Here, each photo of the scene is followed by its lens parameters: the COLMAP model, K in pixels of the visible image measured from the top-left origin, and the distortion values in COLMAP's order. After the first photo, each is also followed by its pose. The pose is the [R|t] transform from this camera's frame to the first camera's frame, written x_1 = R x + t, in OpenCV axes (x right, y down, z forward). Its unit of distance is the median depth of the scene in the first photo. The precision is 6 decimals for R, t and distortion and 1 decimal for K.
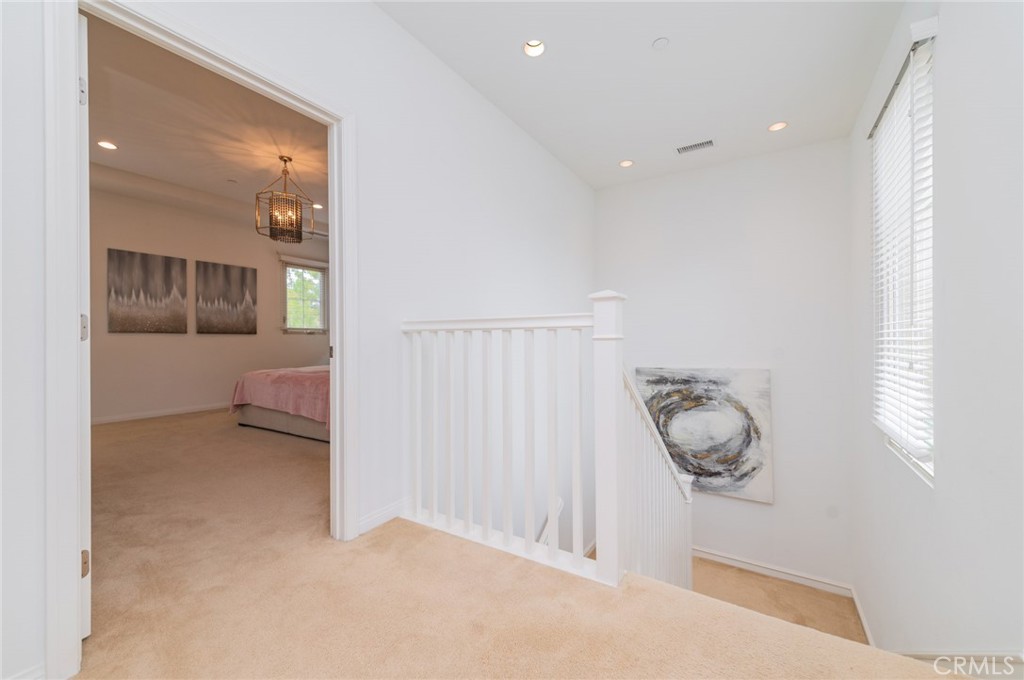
lens RADIAL K [[404.2, 0, 516.4], [0, 404.2, 336.8], [0, 0, 1]] dist [0.026792, -0.009961]
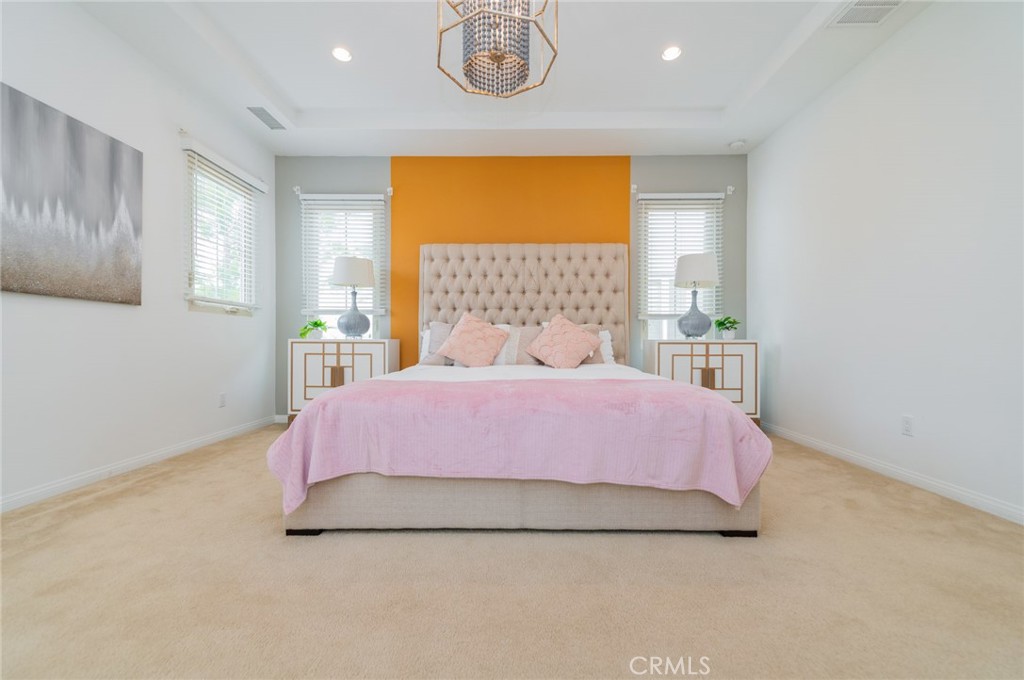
lens RADIAL K [[404.2, 0, 516.4], [0, 404.2, 336.8], [0, 0, 1]] dist [0.026792, -0.009961]
pose [[0.849985, 0.012456, 0.526660, -0.595628], [-0.006855, 0.999897, -0.012585, 0.032756], [-0.526762, 0.007086, 0.849983, 0.484633]]
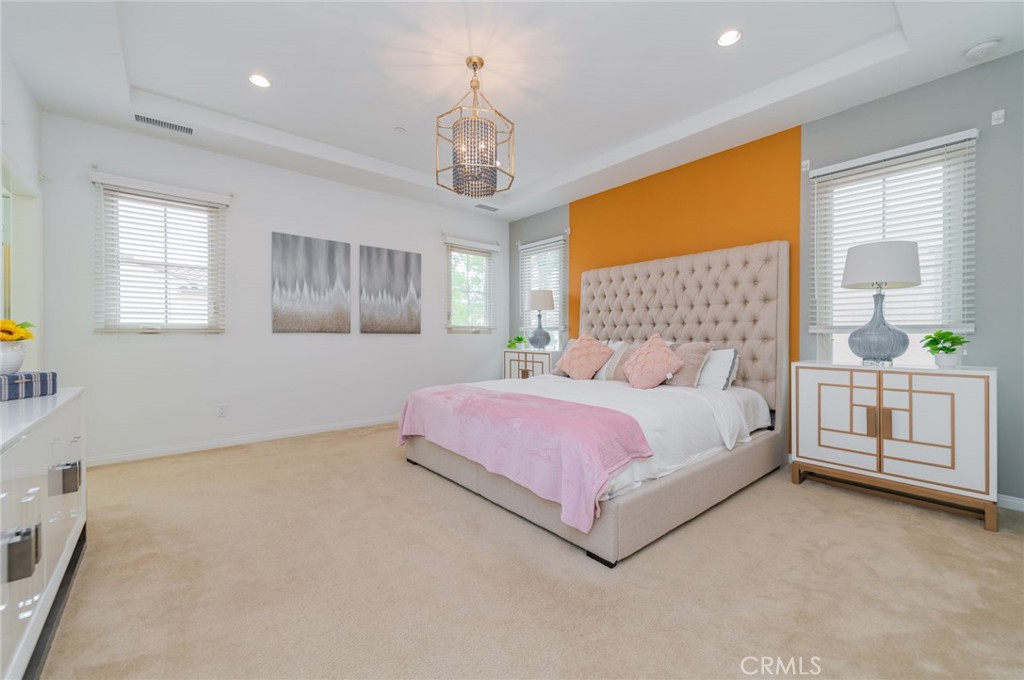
lens RADIAL K [[407.2, 0, 510.1], [0, 407.2, 330.8], [0, 0, 1]] dist [0.010968, -0.000275]
pose [[0.951196, 0.000882, -0.308586, -0.240259], [-0.002570, 0.999984, -0.005066, -0.009489], [0.308577, 0.005612, 0.951183, 0.312207]]
